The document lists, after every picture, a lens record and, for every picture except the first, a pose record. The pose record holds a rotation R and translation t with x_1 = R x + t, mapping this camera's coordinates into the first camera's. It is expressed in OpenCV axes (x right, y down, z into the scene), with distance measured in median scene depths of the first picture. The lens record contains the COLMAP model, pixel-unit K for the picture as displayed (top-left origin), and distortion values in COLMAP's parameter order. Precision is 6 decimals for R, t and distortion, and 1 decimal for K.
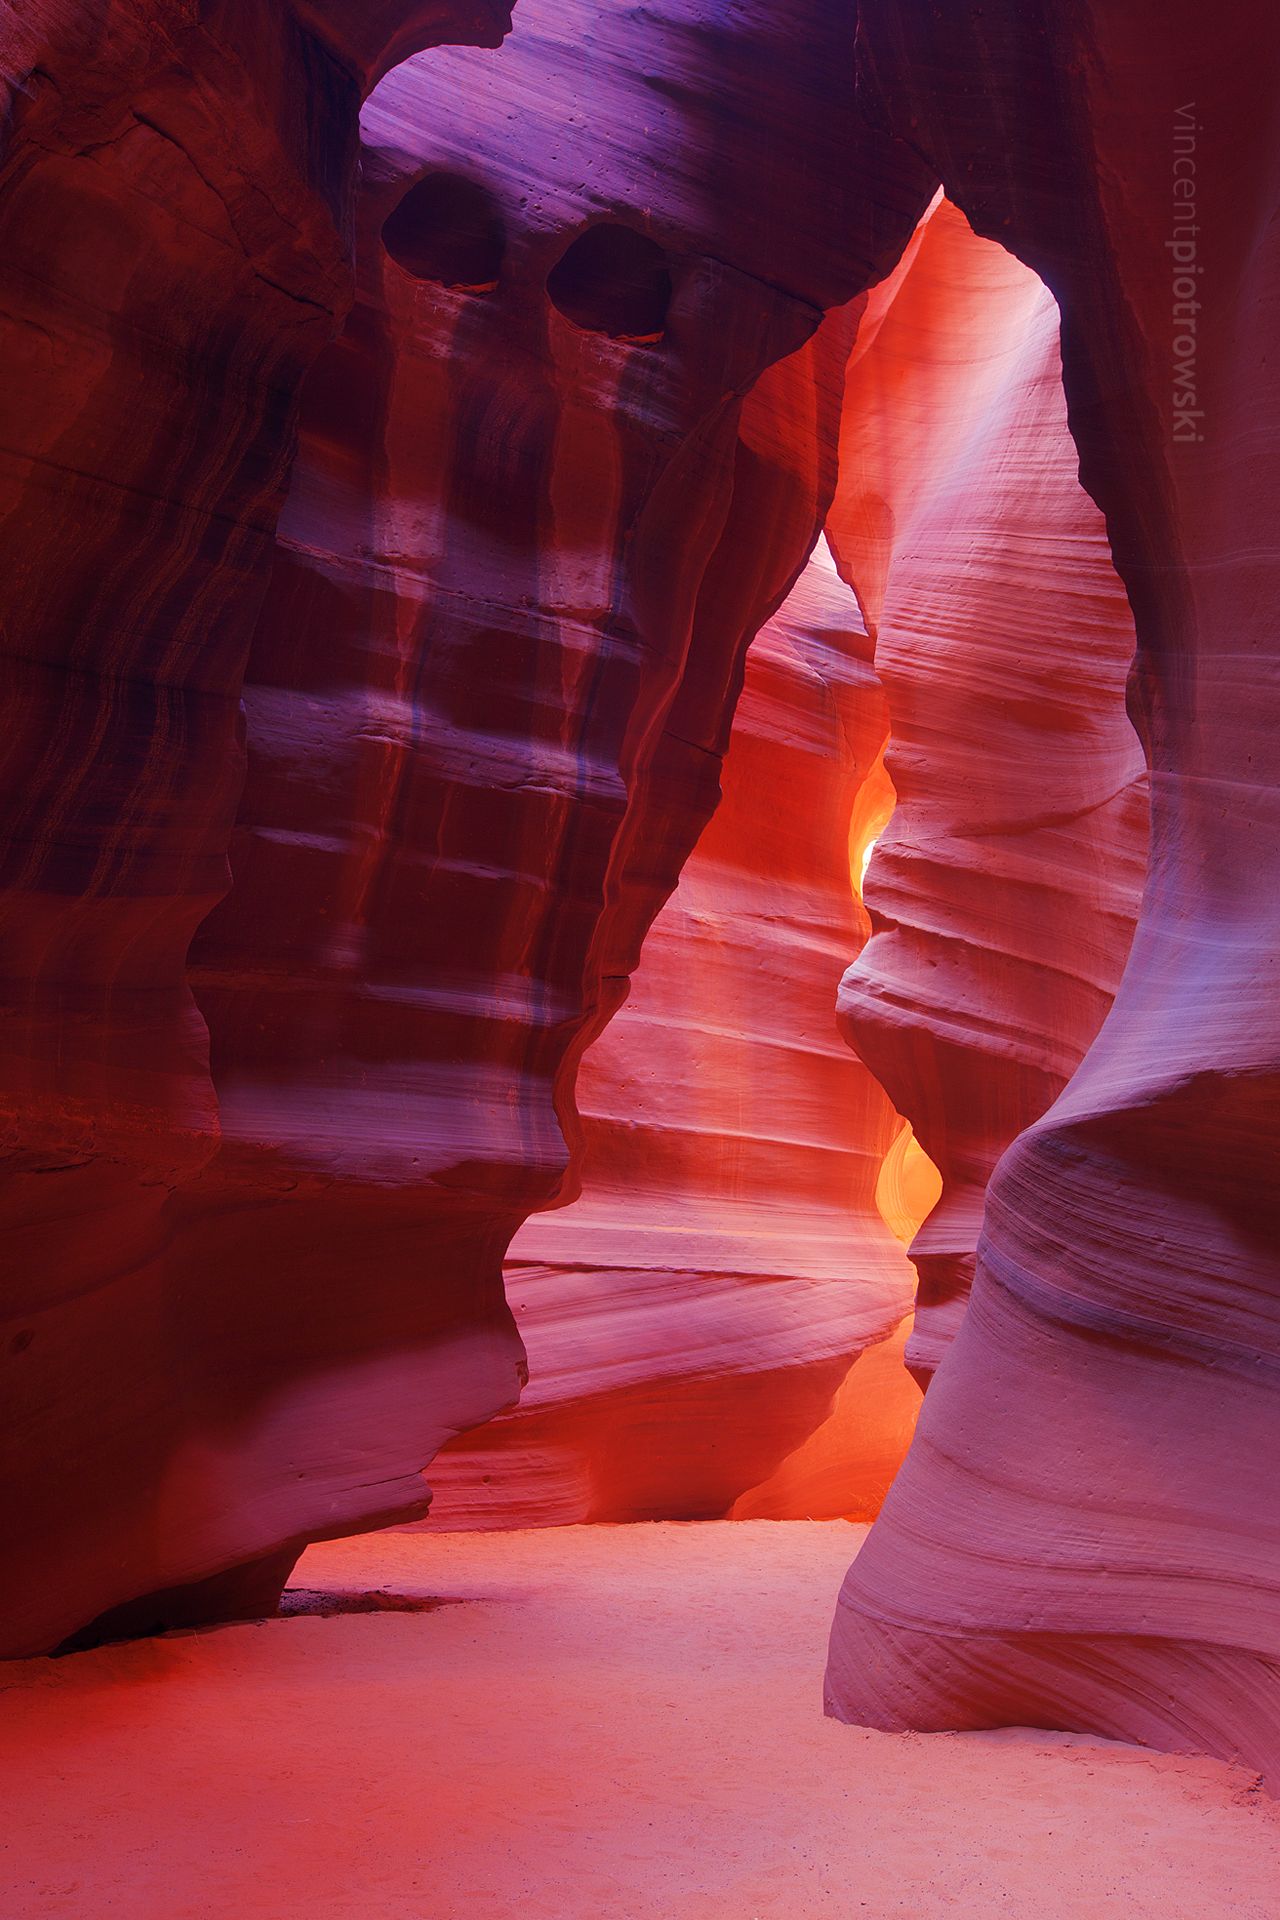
lens RADIAL K [[2037.4, 0, 640.0], [0, 2037.4, 960.0], [0, 0, 1]] dist [0.004762, 0.236280]
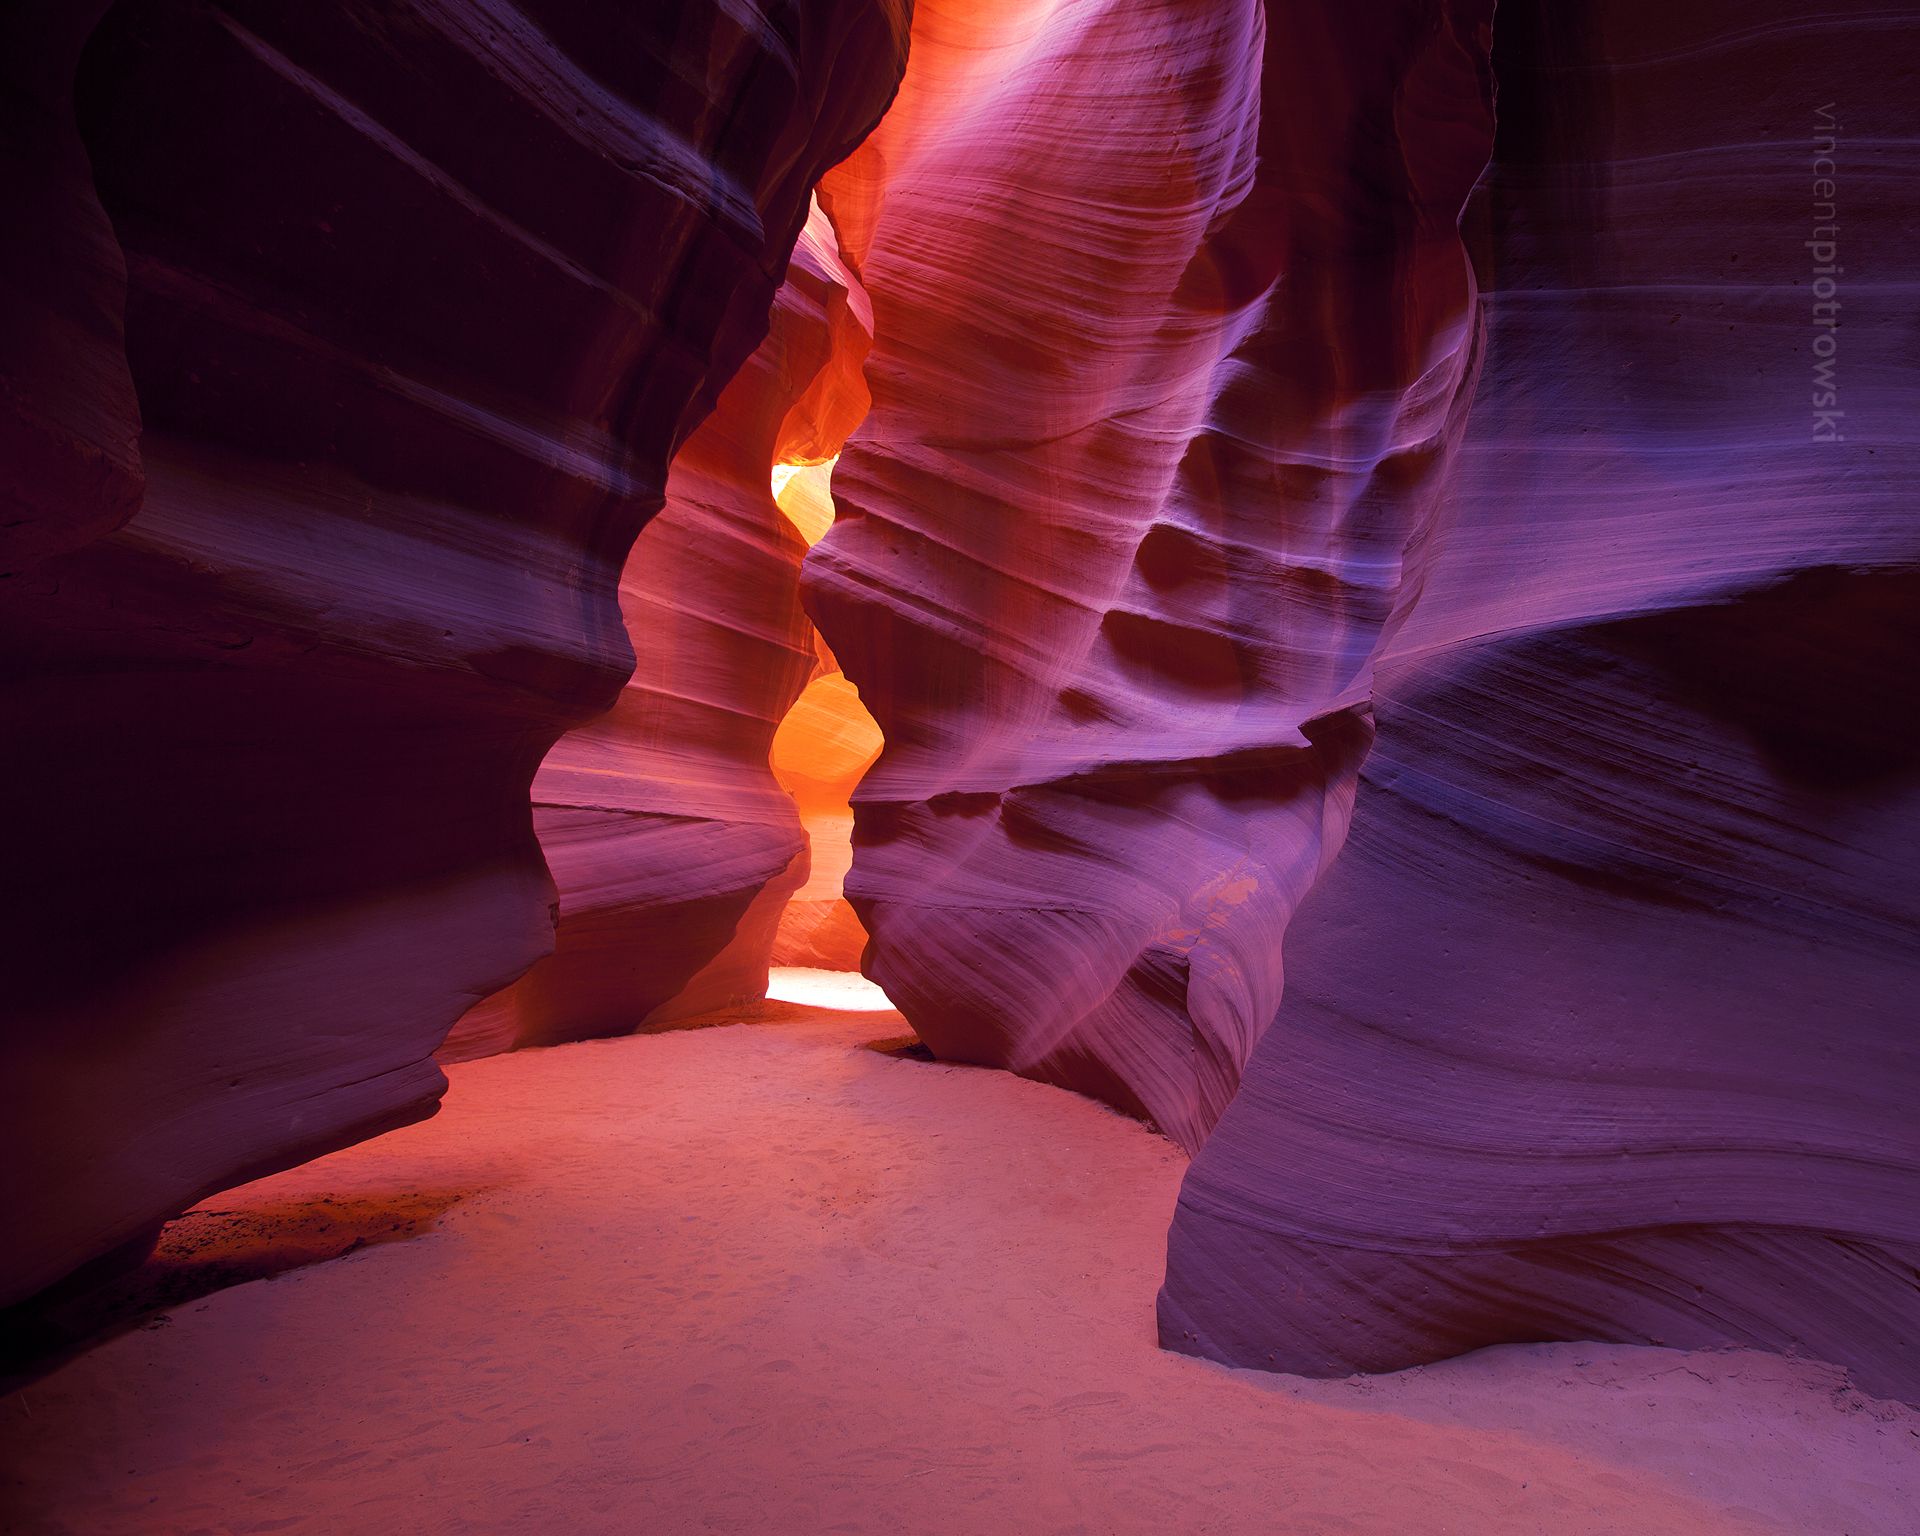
lens RADIAL K [[1065.0, 0, 1118.6], [0, 1065.0, 773.4], [0, 0, 1]] dist [-0.070128, 0.041593]
pose [[0.795253, 0.053066, 0.603950, -0.118926], [-0.110277, 0.992205, 0.058028, 0.083800], [-0.596164, -0.112749, 0.794907, 0.471425]]
